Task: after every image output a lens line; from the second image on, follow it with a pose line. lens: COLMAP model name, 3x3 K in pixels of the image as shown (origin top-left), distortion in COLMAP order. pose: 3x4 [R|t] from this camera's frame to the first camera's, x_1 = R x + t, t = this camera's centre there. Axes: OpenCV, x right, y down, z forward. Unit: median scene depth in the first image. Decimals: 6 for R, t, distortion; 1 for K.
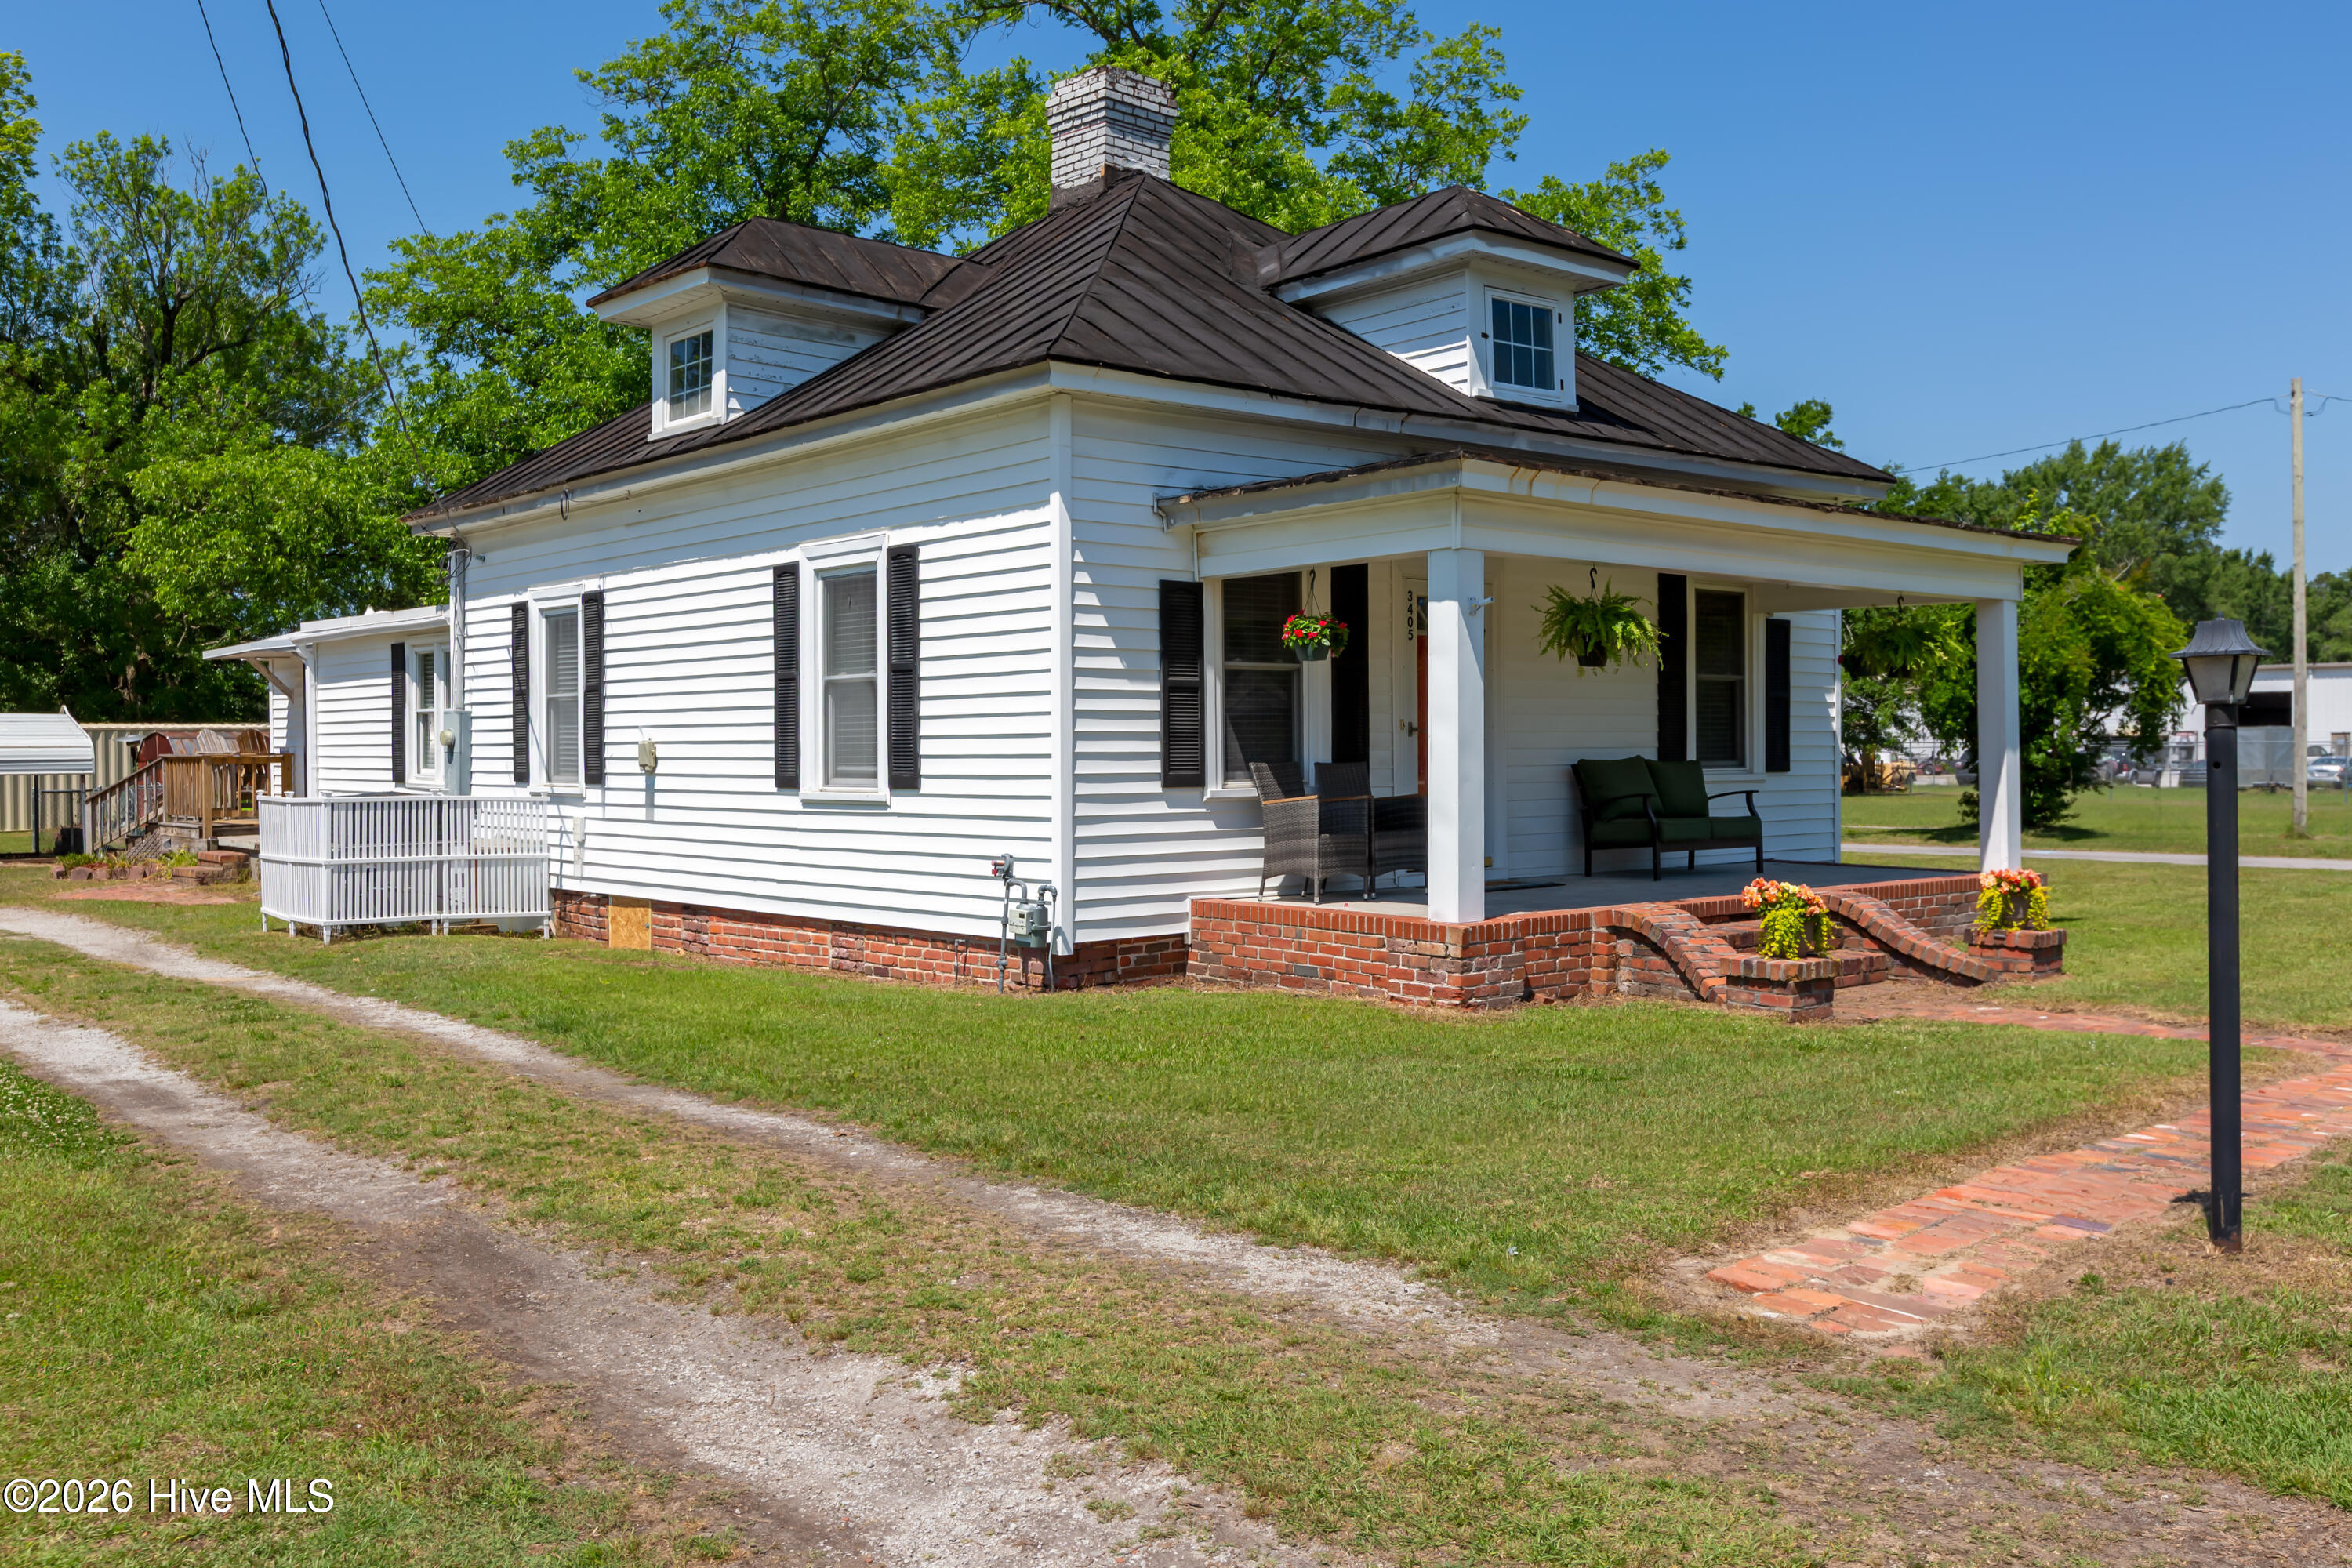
lens RADIAL K [[2076.6, 0, 1170.8], [0, 2076.6, 755.0], [0, 0, 1]] dist [0.000122, 0.004643]
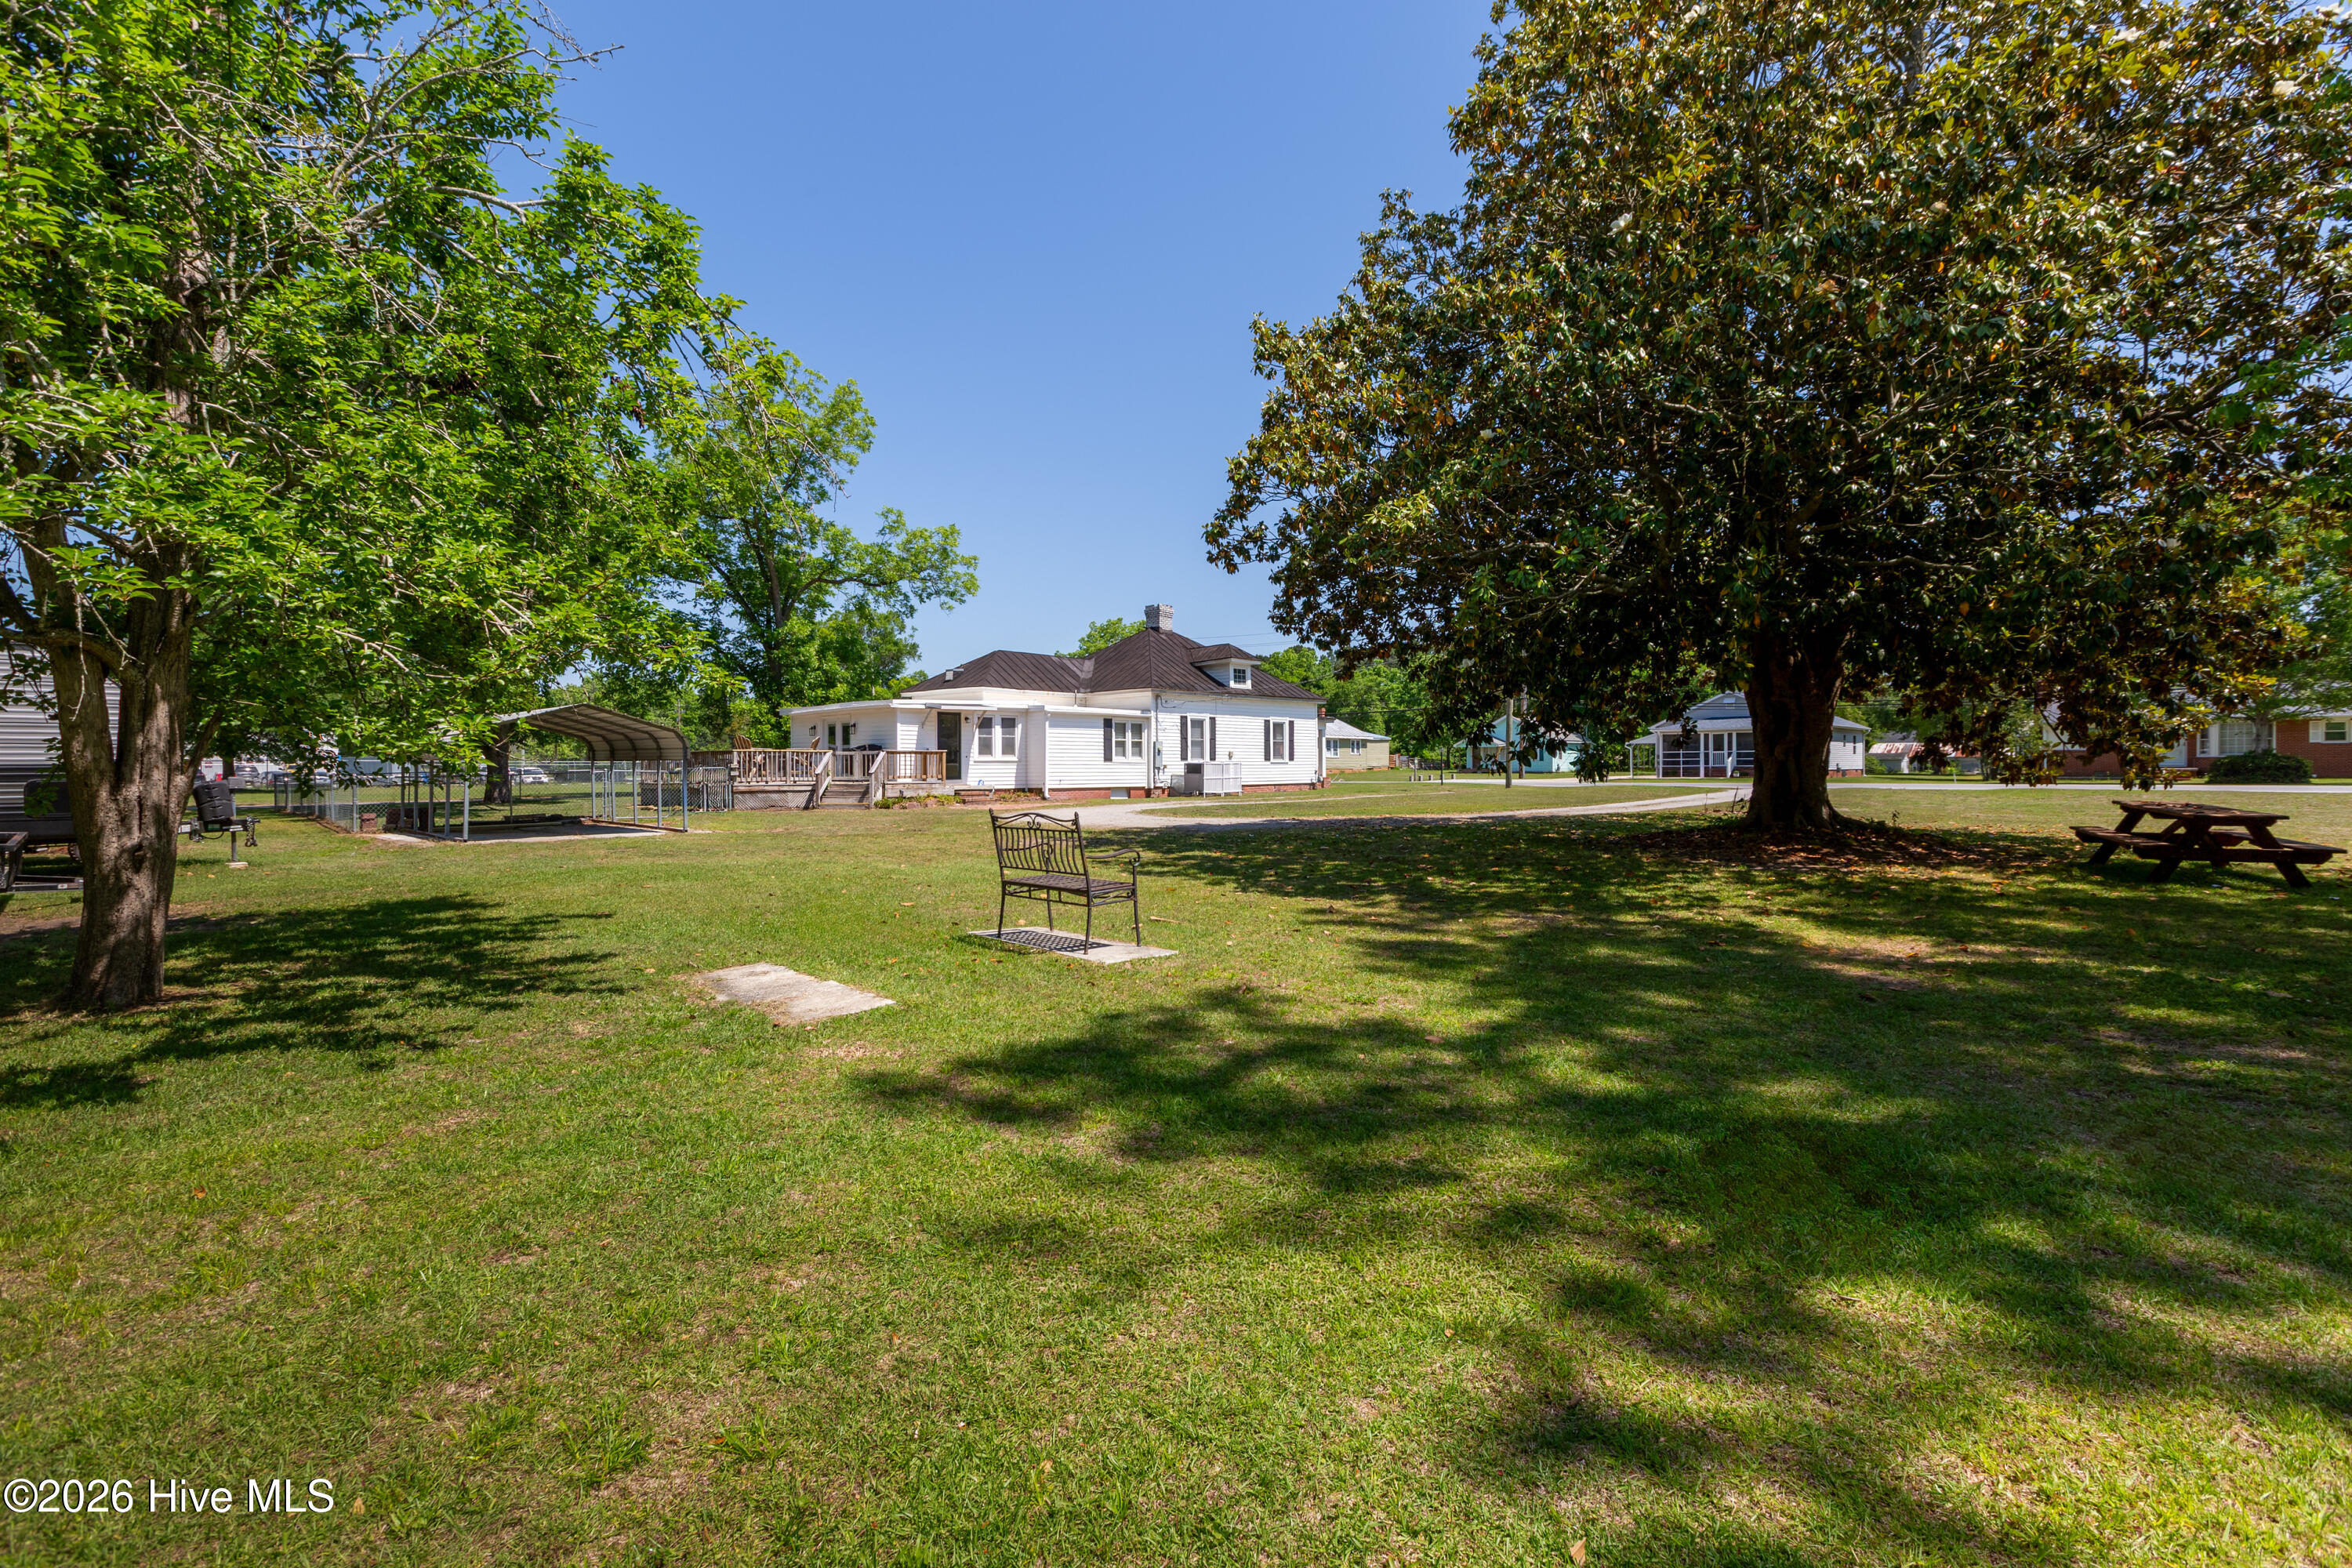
lens RADIAL K [[1099.9, 0, 1171.9], [0, 1099.9, 763.5], [0, 0, 1]] dist [0.001963, 0.000227]
pose [[-0.108913, 0.004411, 0.994042, -2.895494], [0.002205, 0.999989, -0.004196, 0.033947], [-0.994049, 0.001735, -0.108921, 1.490637]]
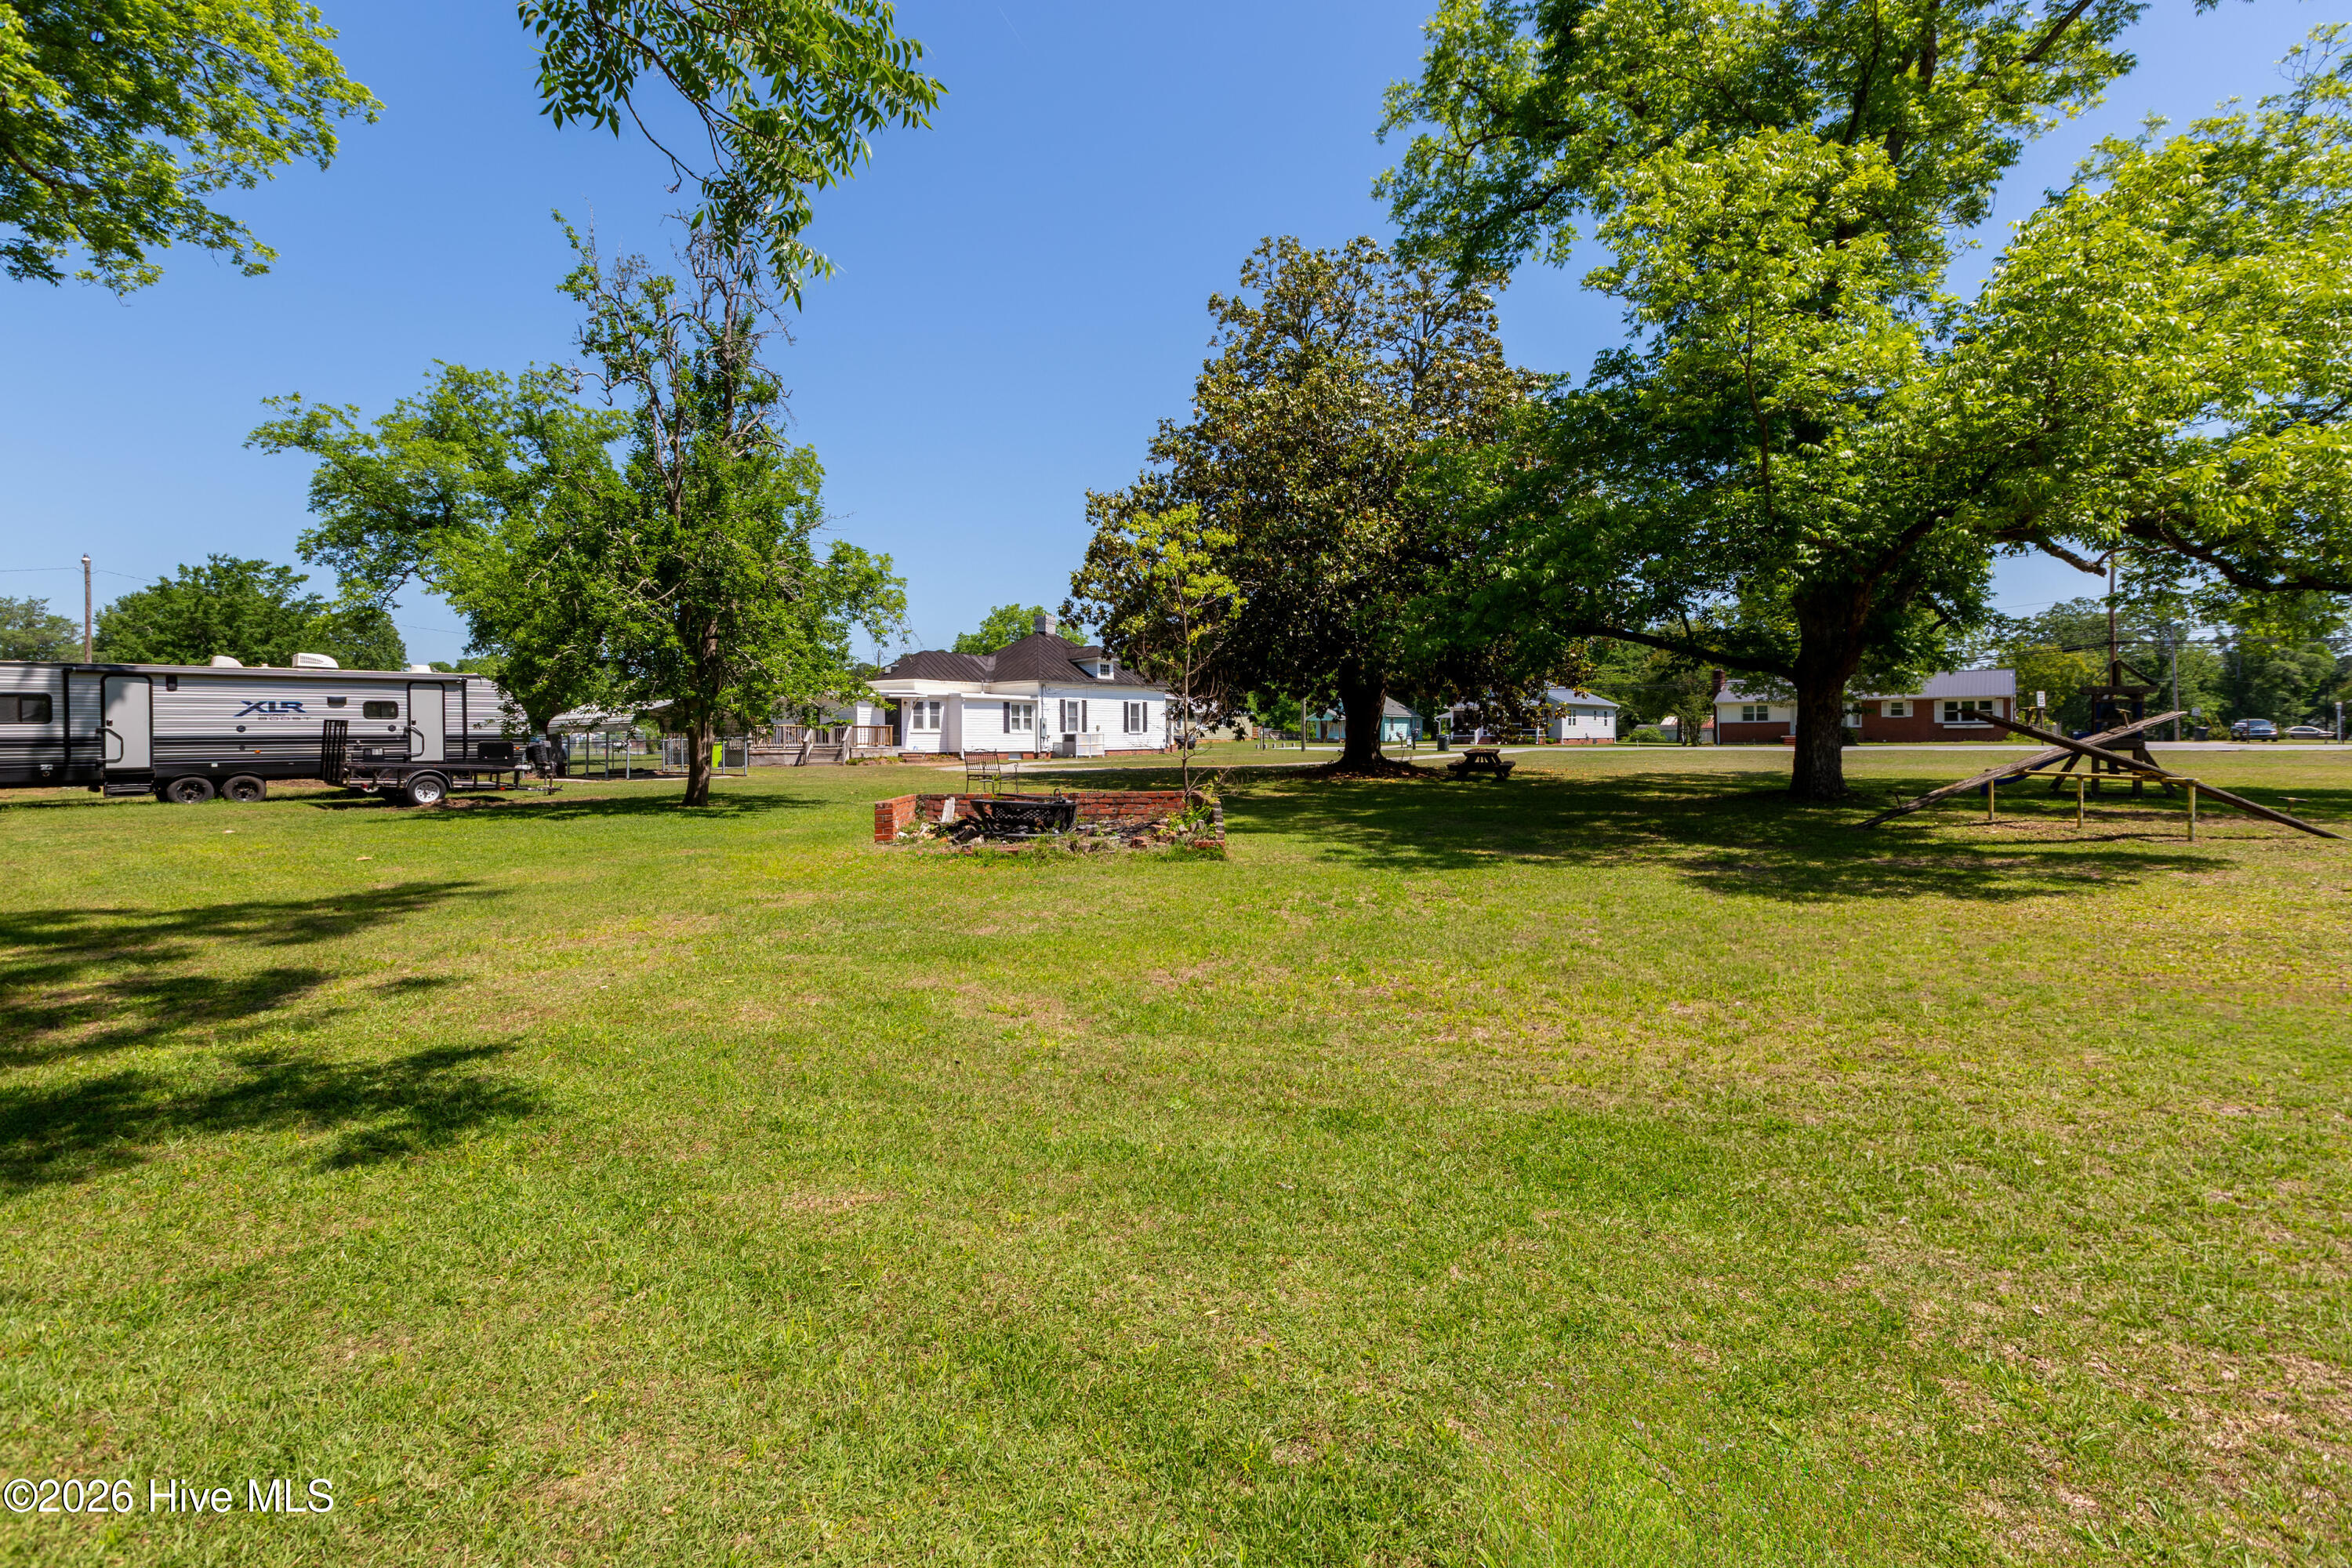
lens RADIAL K [[1114.5, 0, 1178.4], [0, 1114.5, 728.1], [0, 0, 1]] dist [-0.000486, -0.000032]
pose [[-0.200668, 0.012610, 0.979578, -3.904027], [0.005949, 0.999914, -0.011653, 0.046806], [-0.979641, 0.003489, -0.200725, 1.535308]]
